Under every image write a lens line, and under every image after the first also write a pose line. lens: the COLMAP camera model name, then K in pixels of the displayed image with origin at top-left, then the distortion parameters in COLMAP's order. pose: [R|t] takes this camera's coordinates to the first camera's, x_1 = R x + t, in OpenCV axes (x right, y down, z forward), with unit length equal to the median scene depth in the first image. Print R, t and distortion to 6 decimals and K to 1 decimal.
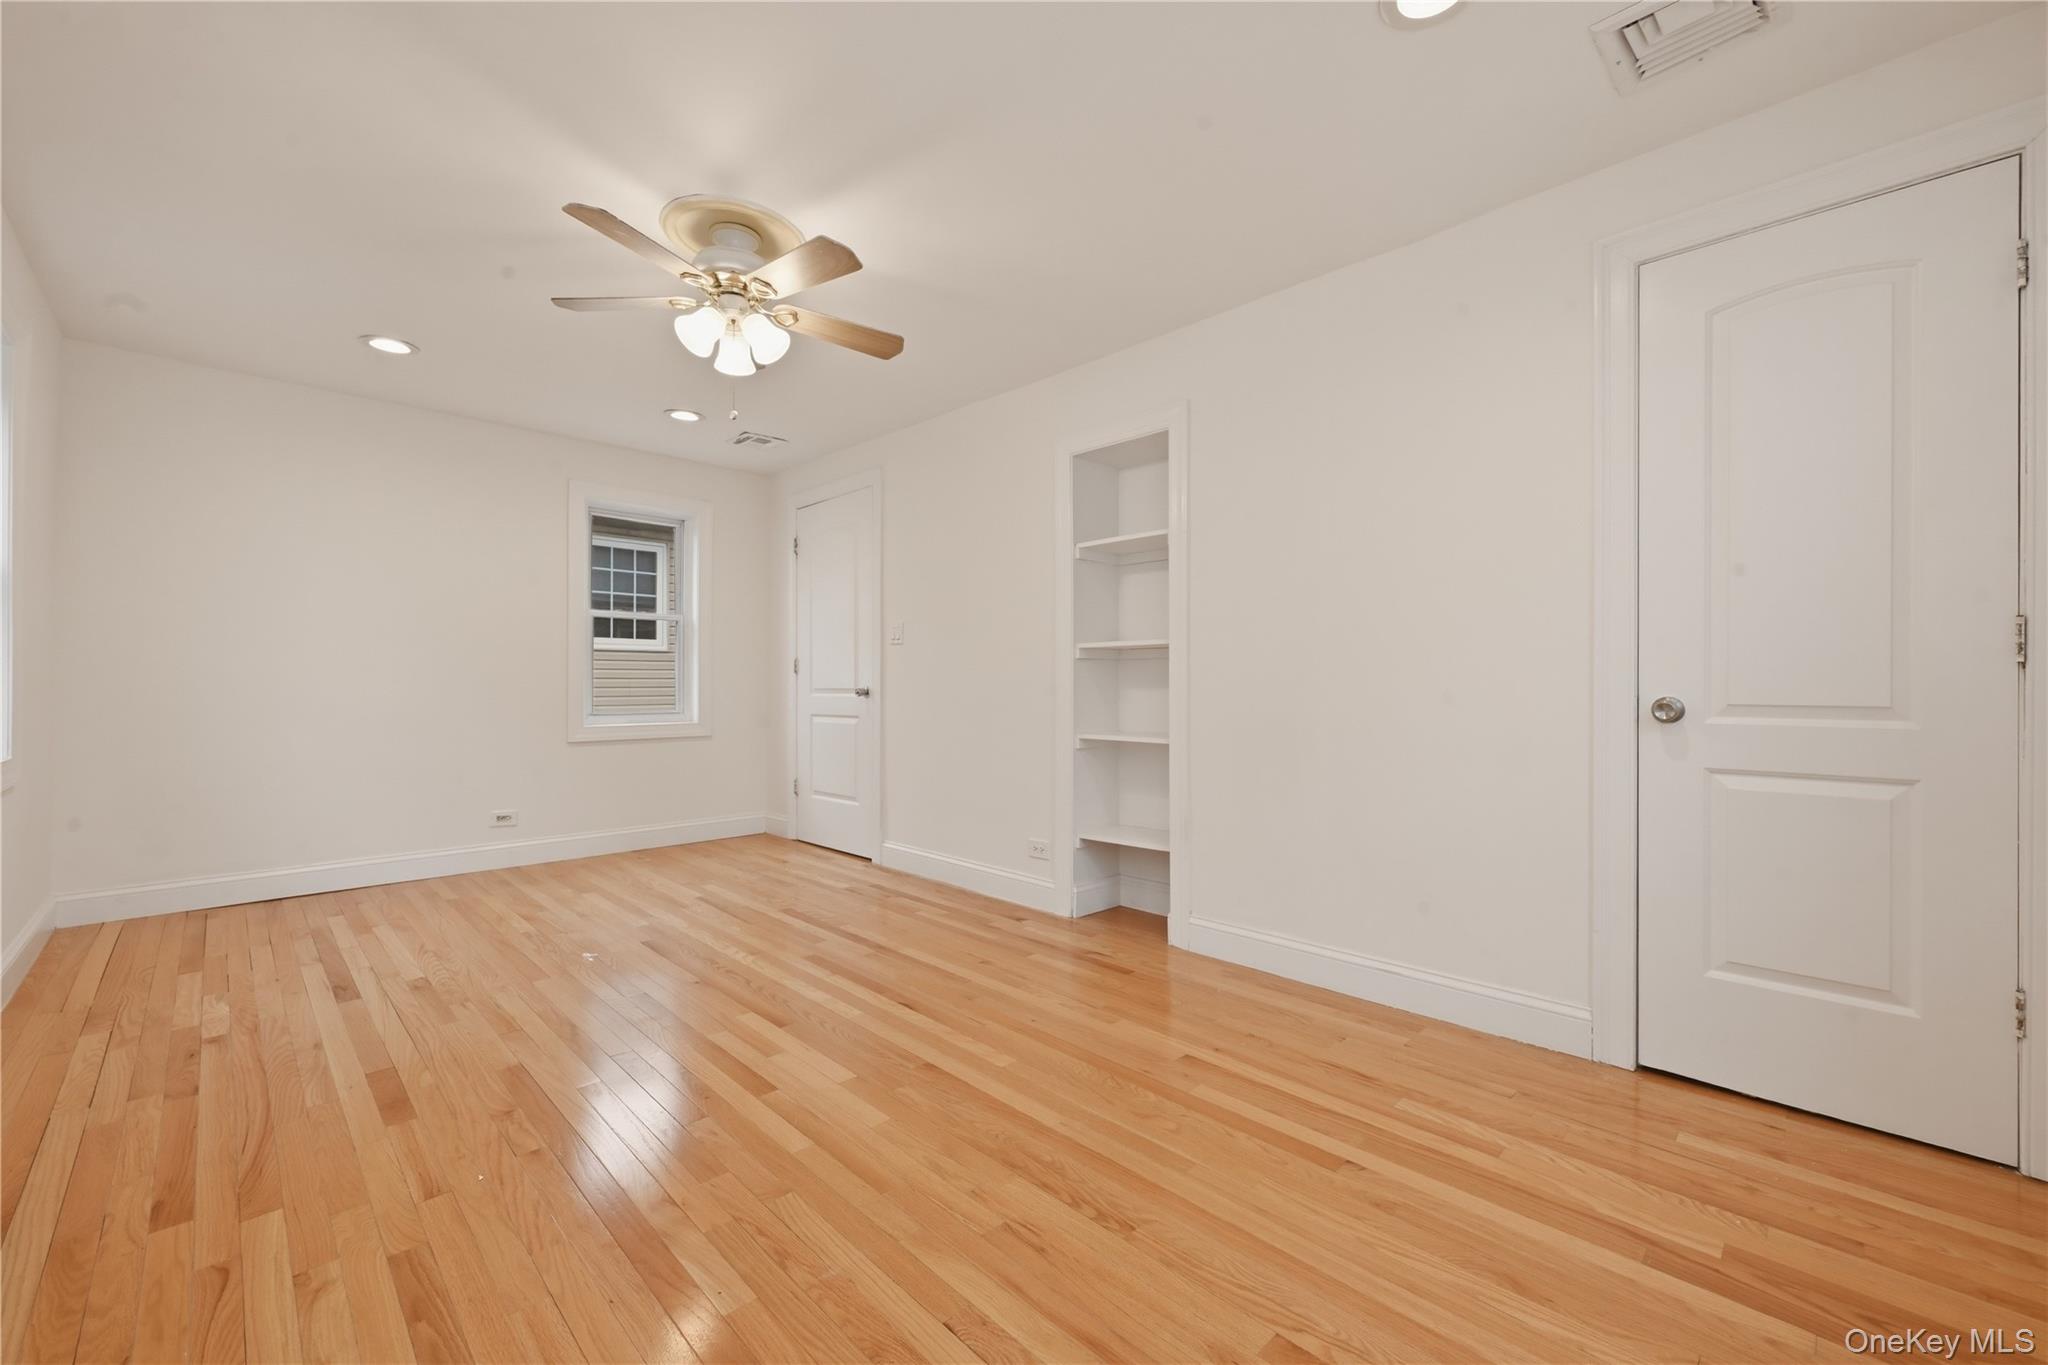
lens RADIAL K [[814.5, 0, 1025.1], [0, 814.5, 687.0], [0, 0, 1]] dist [0.000246, 0.000051]
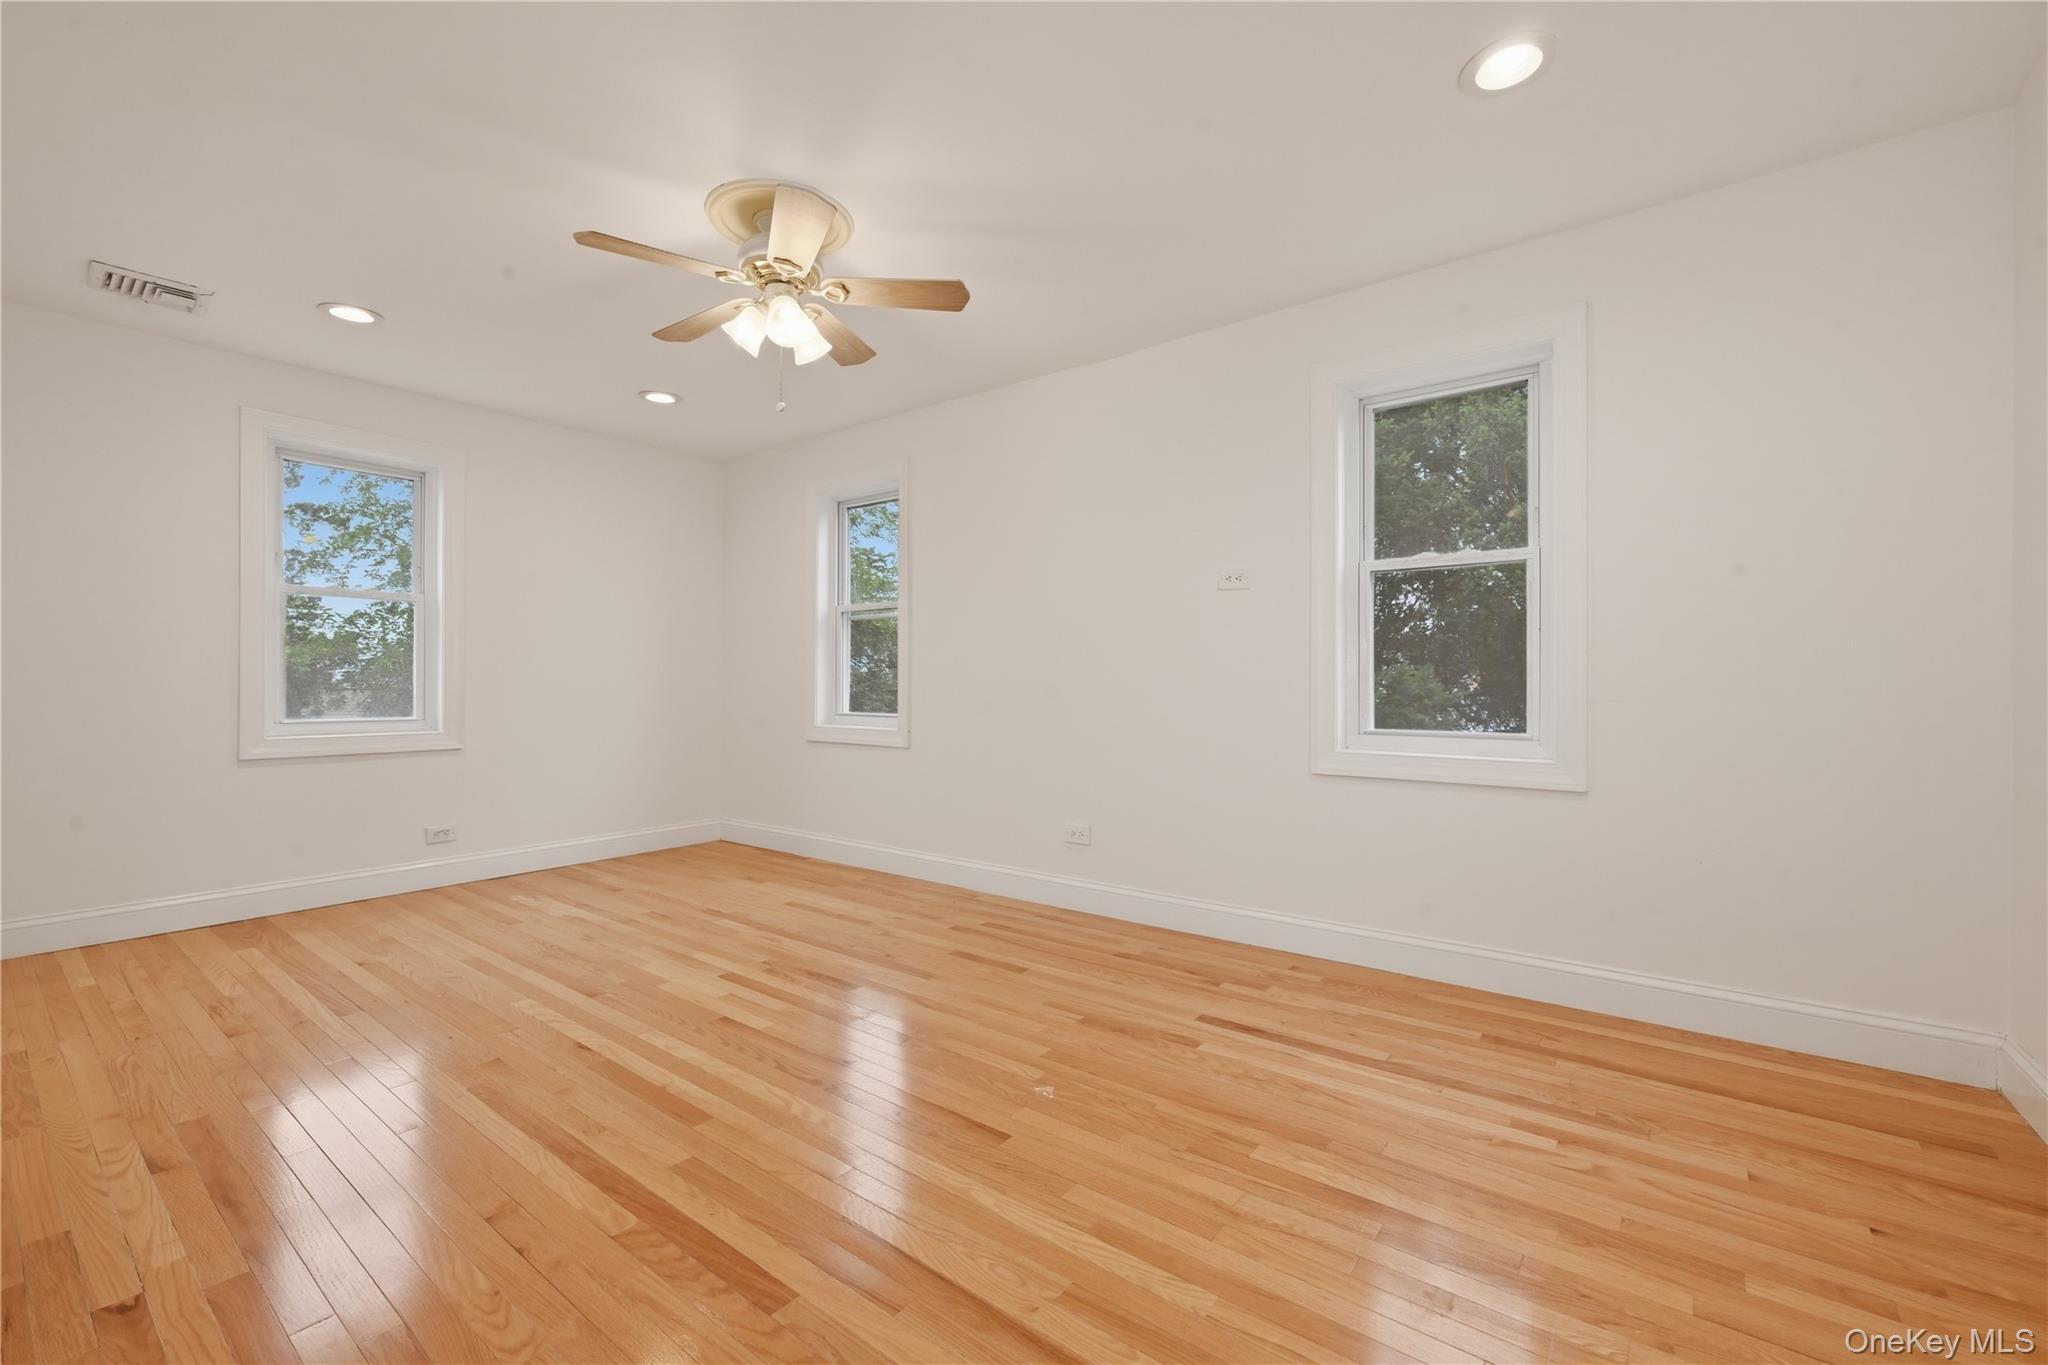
lens RADIAL K [[859.0, 0, 1024.0], [0, 859.0, 682.5], [0, 0, 1]] dist [0.000059, 0.000010]
pose [[-0.992382, -0.004408, -0.123120, -0.575343], [-0.004245, 0.999990, -0.001590, -0.003689], [0.123126, -0.001055, -0.992390, 2.266187]]
